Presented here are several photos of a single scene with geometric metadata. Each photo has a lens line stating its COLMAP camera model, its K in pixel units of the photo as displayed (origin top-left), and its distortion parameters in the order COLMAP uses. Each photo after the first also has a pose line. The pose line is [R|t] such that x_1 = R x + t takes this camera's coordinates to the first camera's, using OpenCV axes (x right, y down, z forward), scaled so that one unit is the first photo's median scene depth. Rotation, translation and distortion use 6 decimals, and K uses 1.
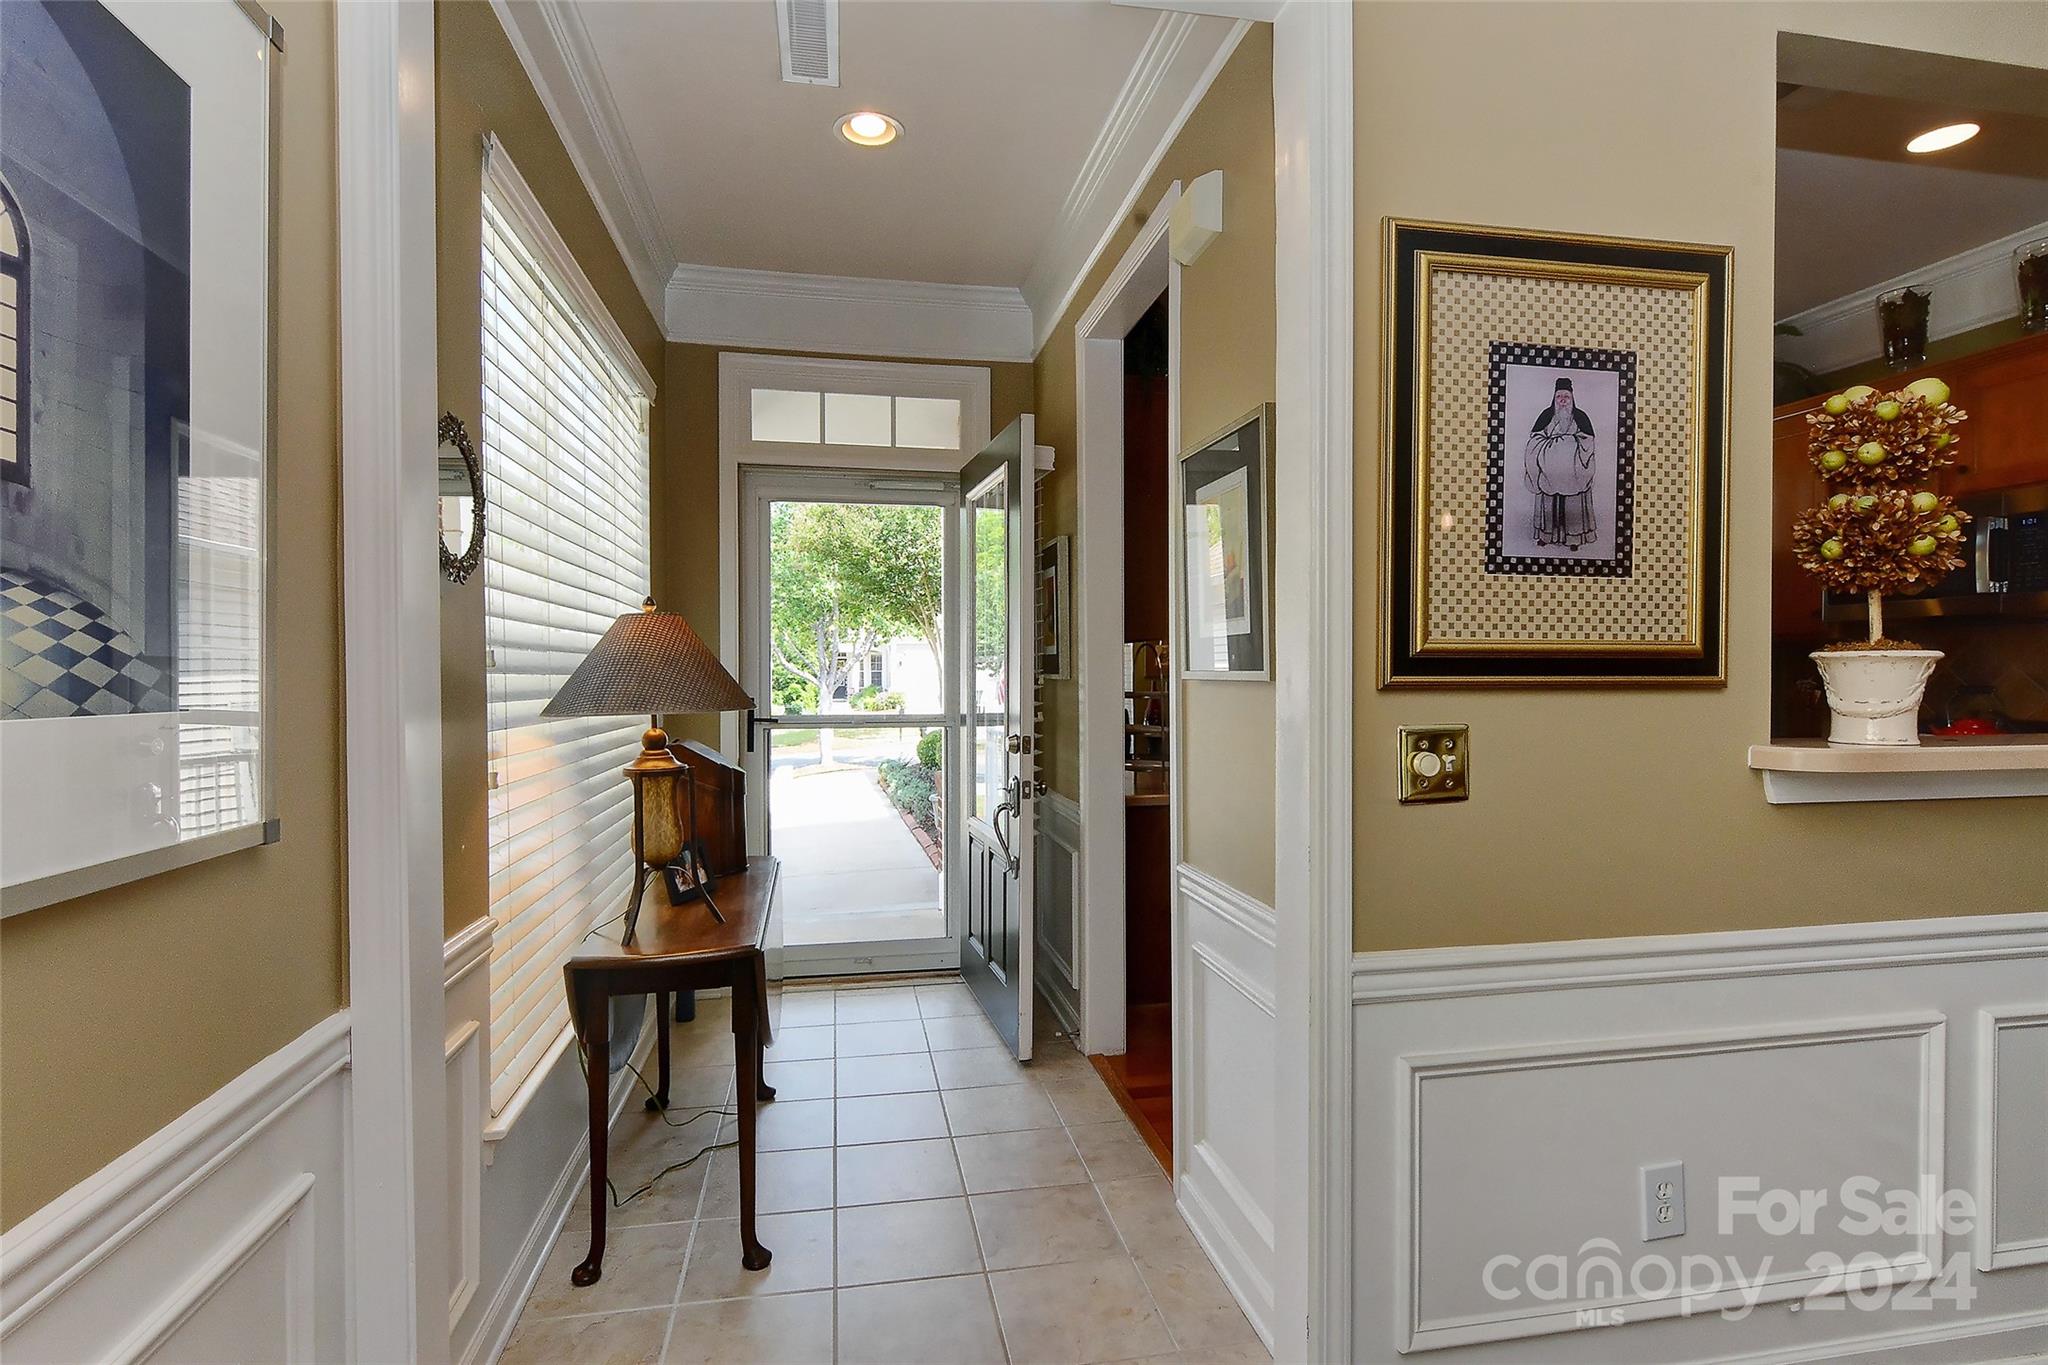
lens RADIAL K [[1001.5, 0, 1060.7], [0, 1001.5, 688.6], [0, 0, 1]] dist [0.004380, 0.000576]
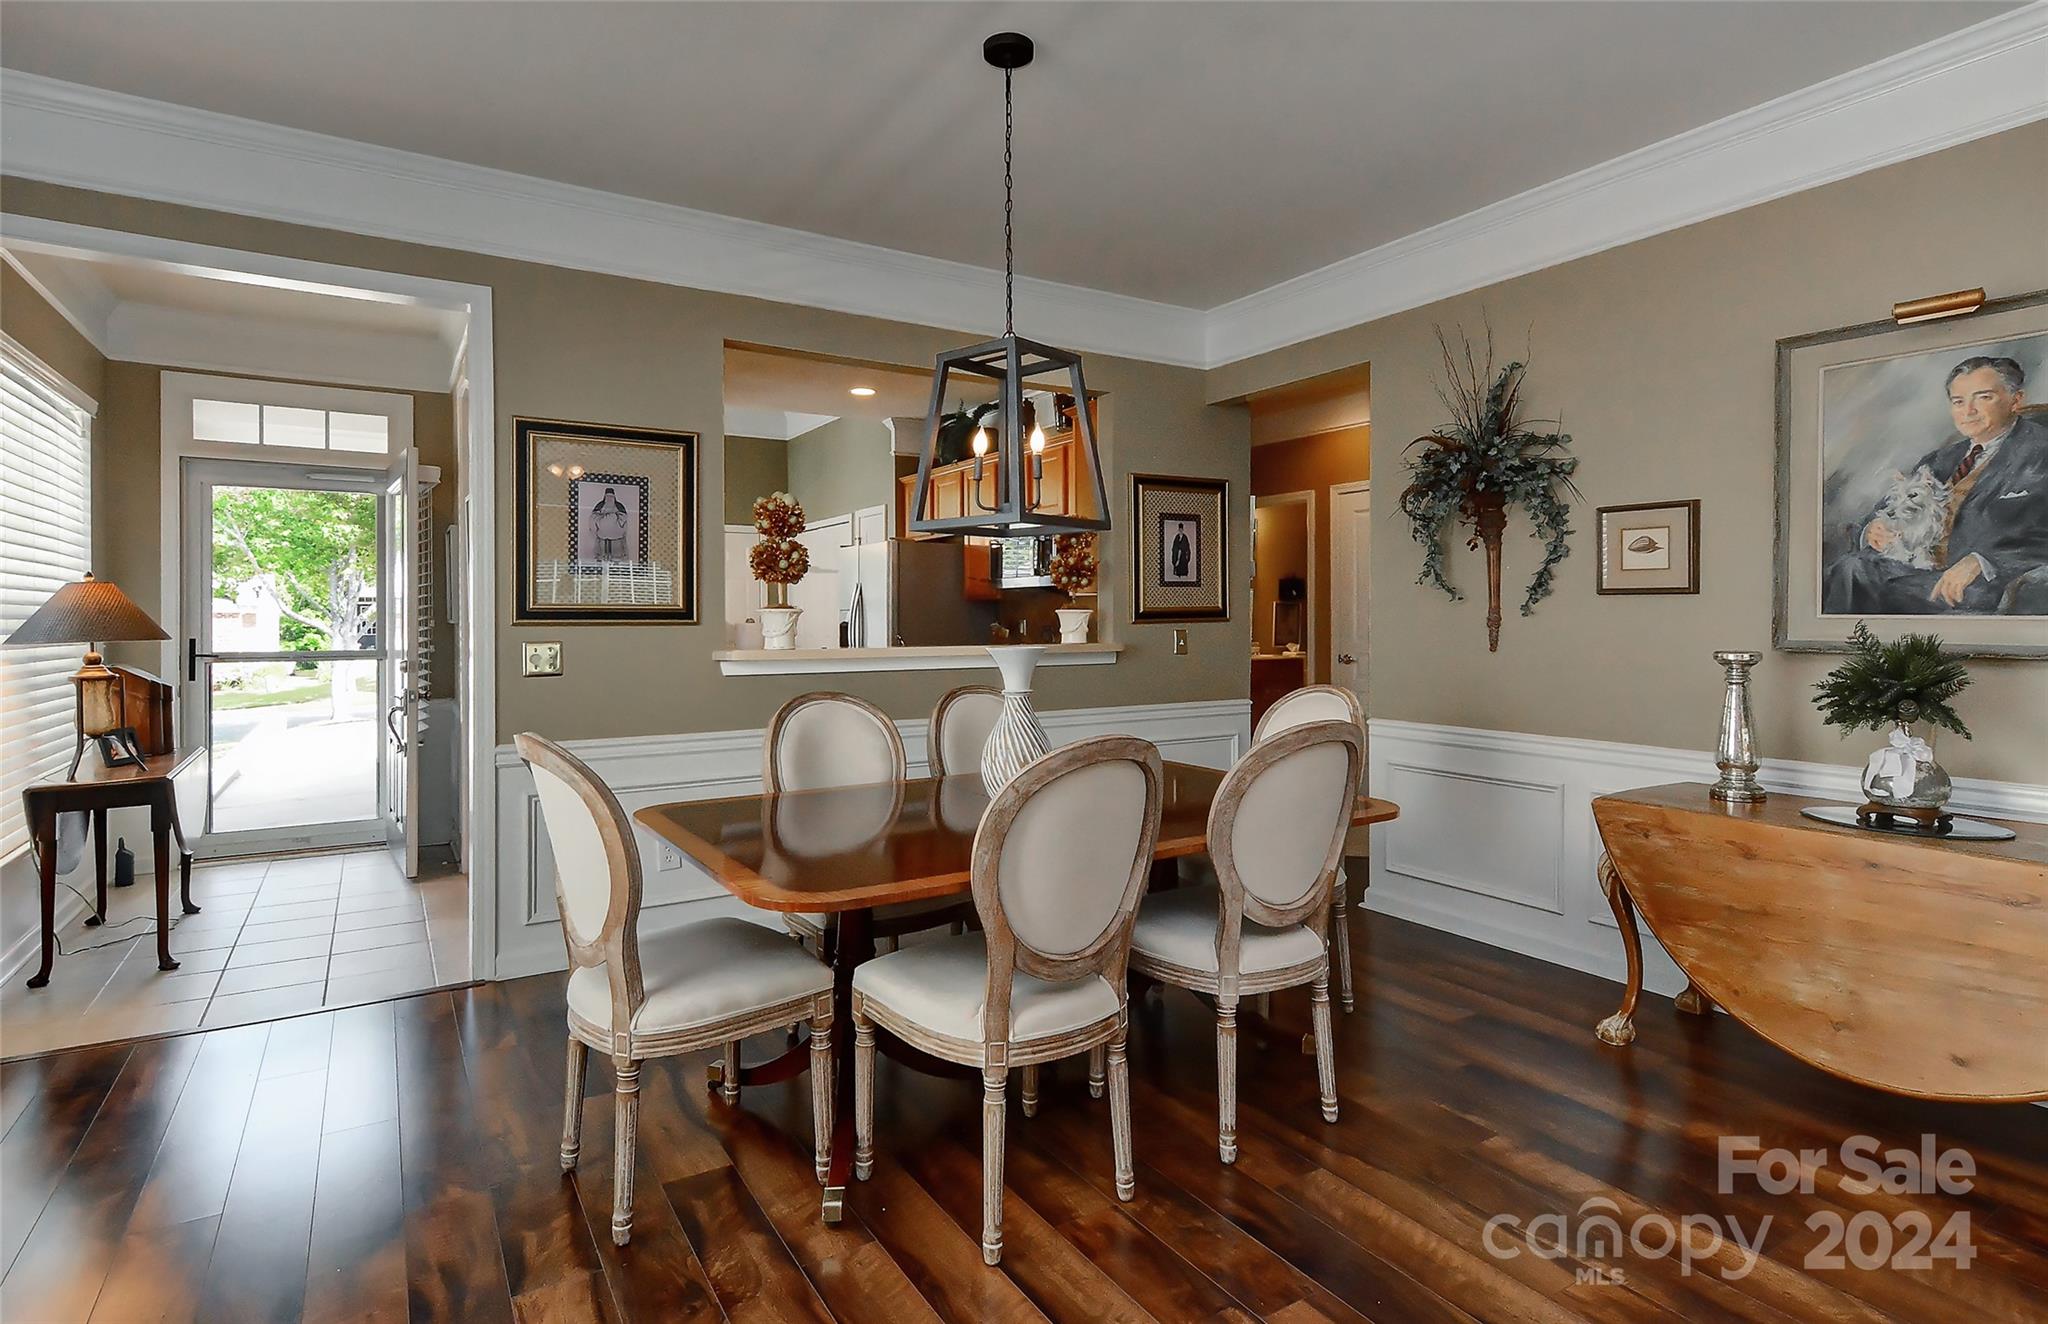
lens RADIAL K [[966.1, 0, 1027.8], [0, 966.1, 621.7], [0, 0, 1]] dist [0.000297, -0.000074]
pose [[0.929100, -0.000731, 0.369829, 0.434341], [0.005816, 0.999903, -0.012634, 0.019192], [-0.369784, 0.013889, 0.929014, -1.041754]]
